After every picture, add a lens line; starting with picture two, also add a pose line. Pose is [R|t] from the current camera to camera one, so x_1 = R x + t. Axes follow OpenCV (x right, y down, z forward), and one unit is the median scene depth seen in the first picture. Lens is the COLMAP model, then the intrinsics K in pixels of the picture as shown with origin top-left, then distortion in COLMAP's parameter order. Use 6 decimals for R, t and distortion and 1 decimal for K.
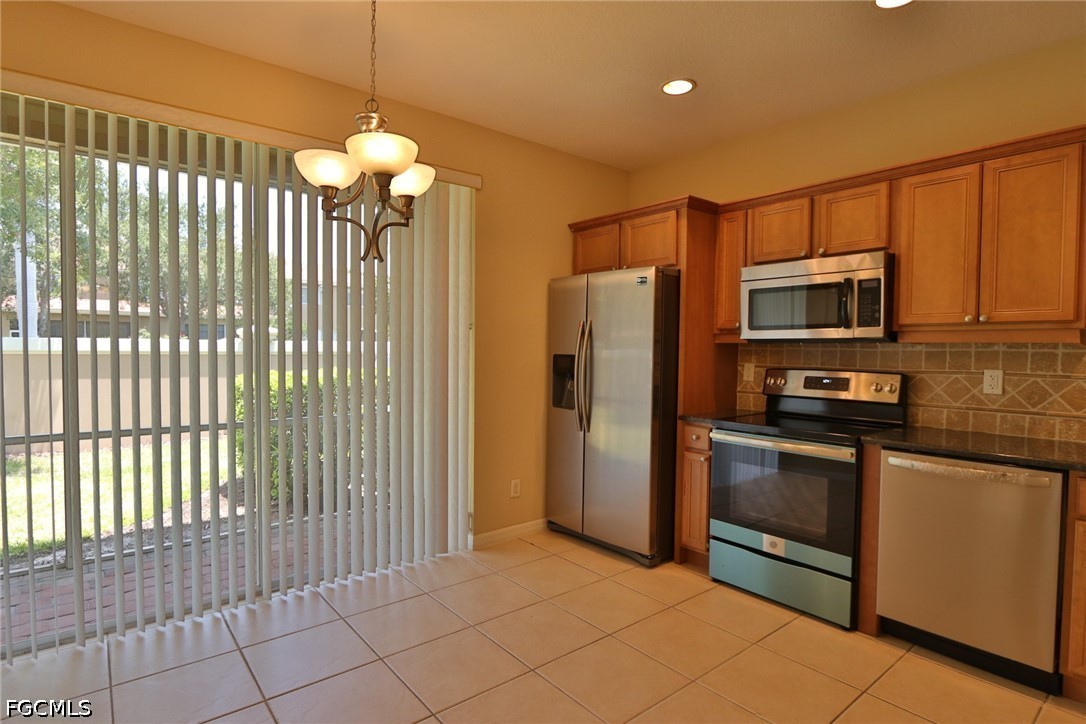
lens RADIAL K [[559.6, 0, 544.3], [0, 559.6, 359.7], [0, 0, 1]] dist [-0.011719, -0.000034]
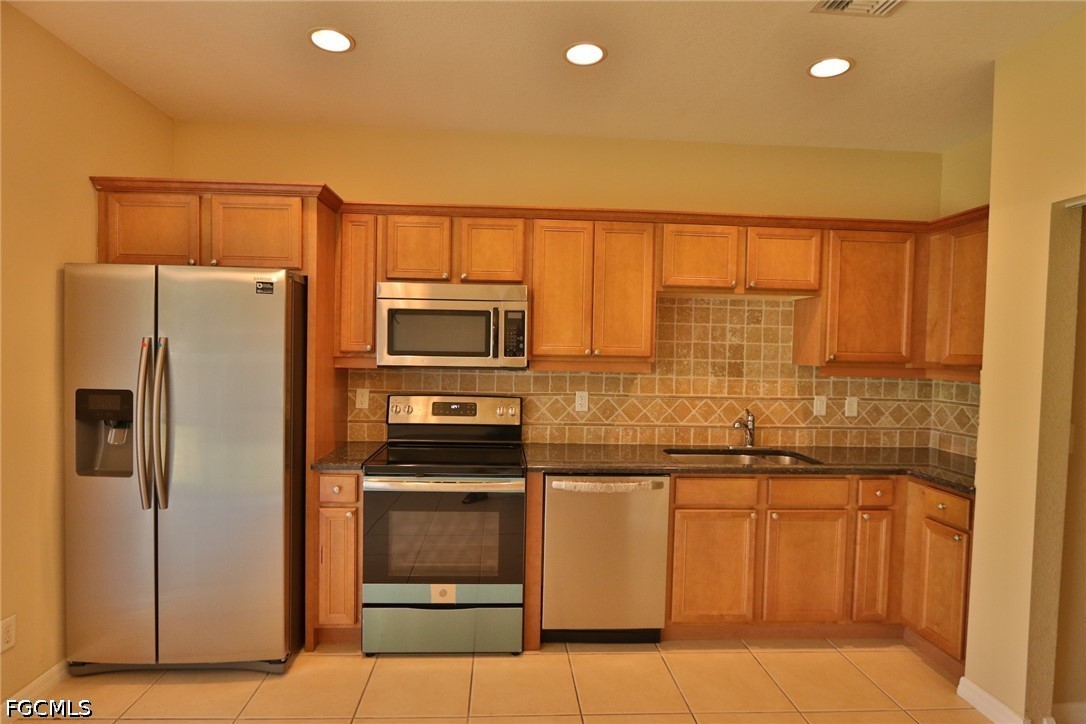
lens RADIAL K [[559.6, 0, 537.8], [0, 559.6, 367.6], [0, 0, 1]] dist [-0.011719, -0.000034]
pose [[0.596592, -0.022696, 0.802223, -0.199500], [0.002880, 0.999654, 0.026140, -0.056506], [-0.802539, -0.013285, 0.596451, 0.292703]]
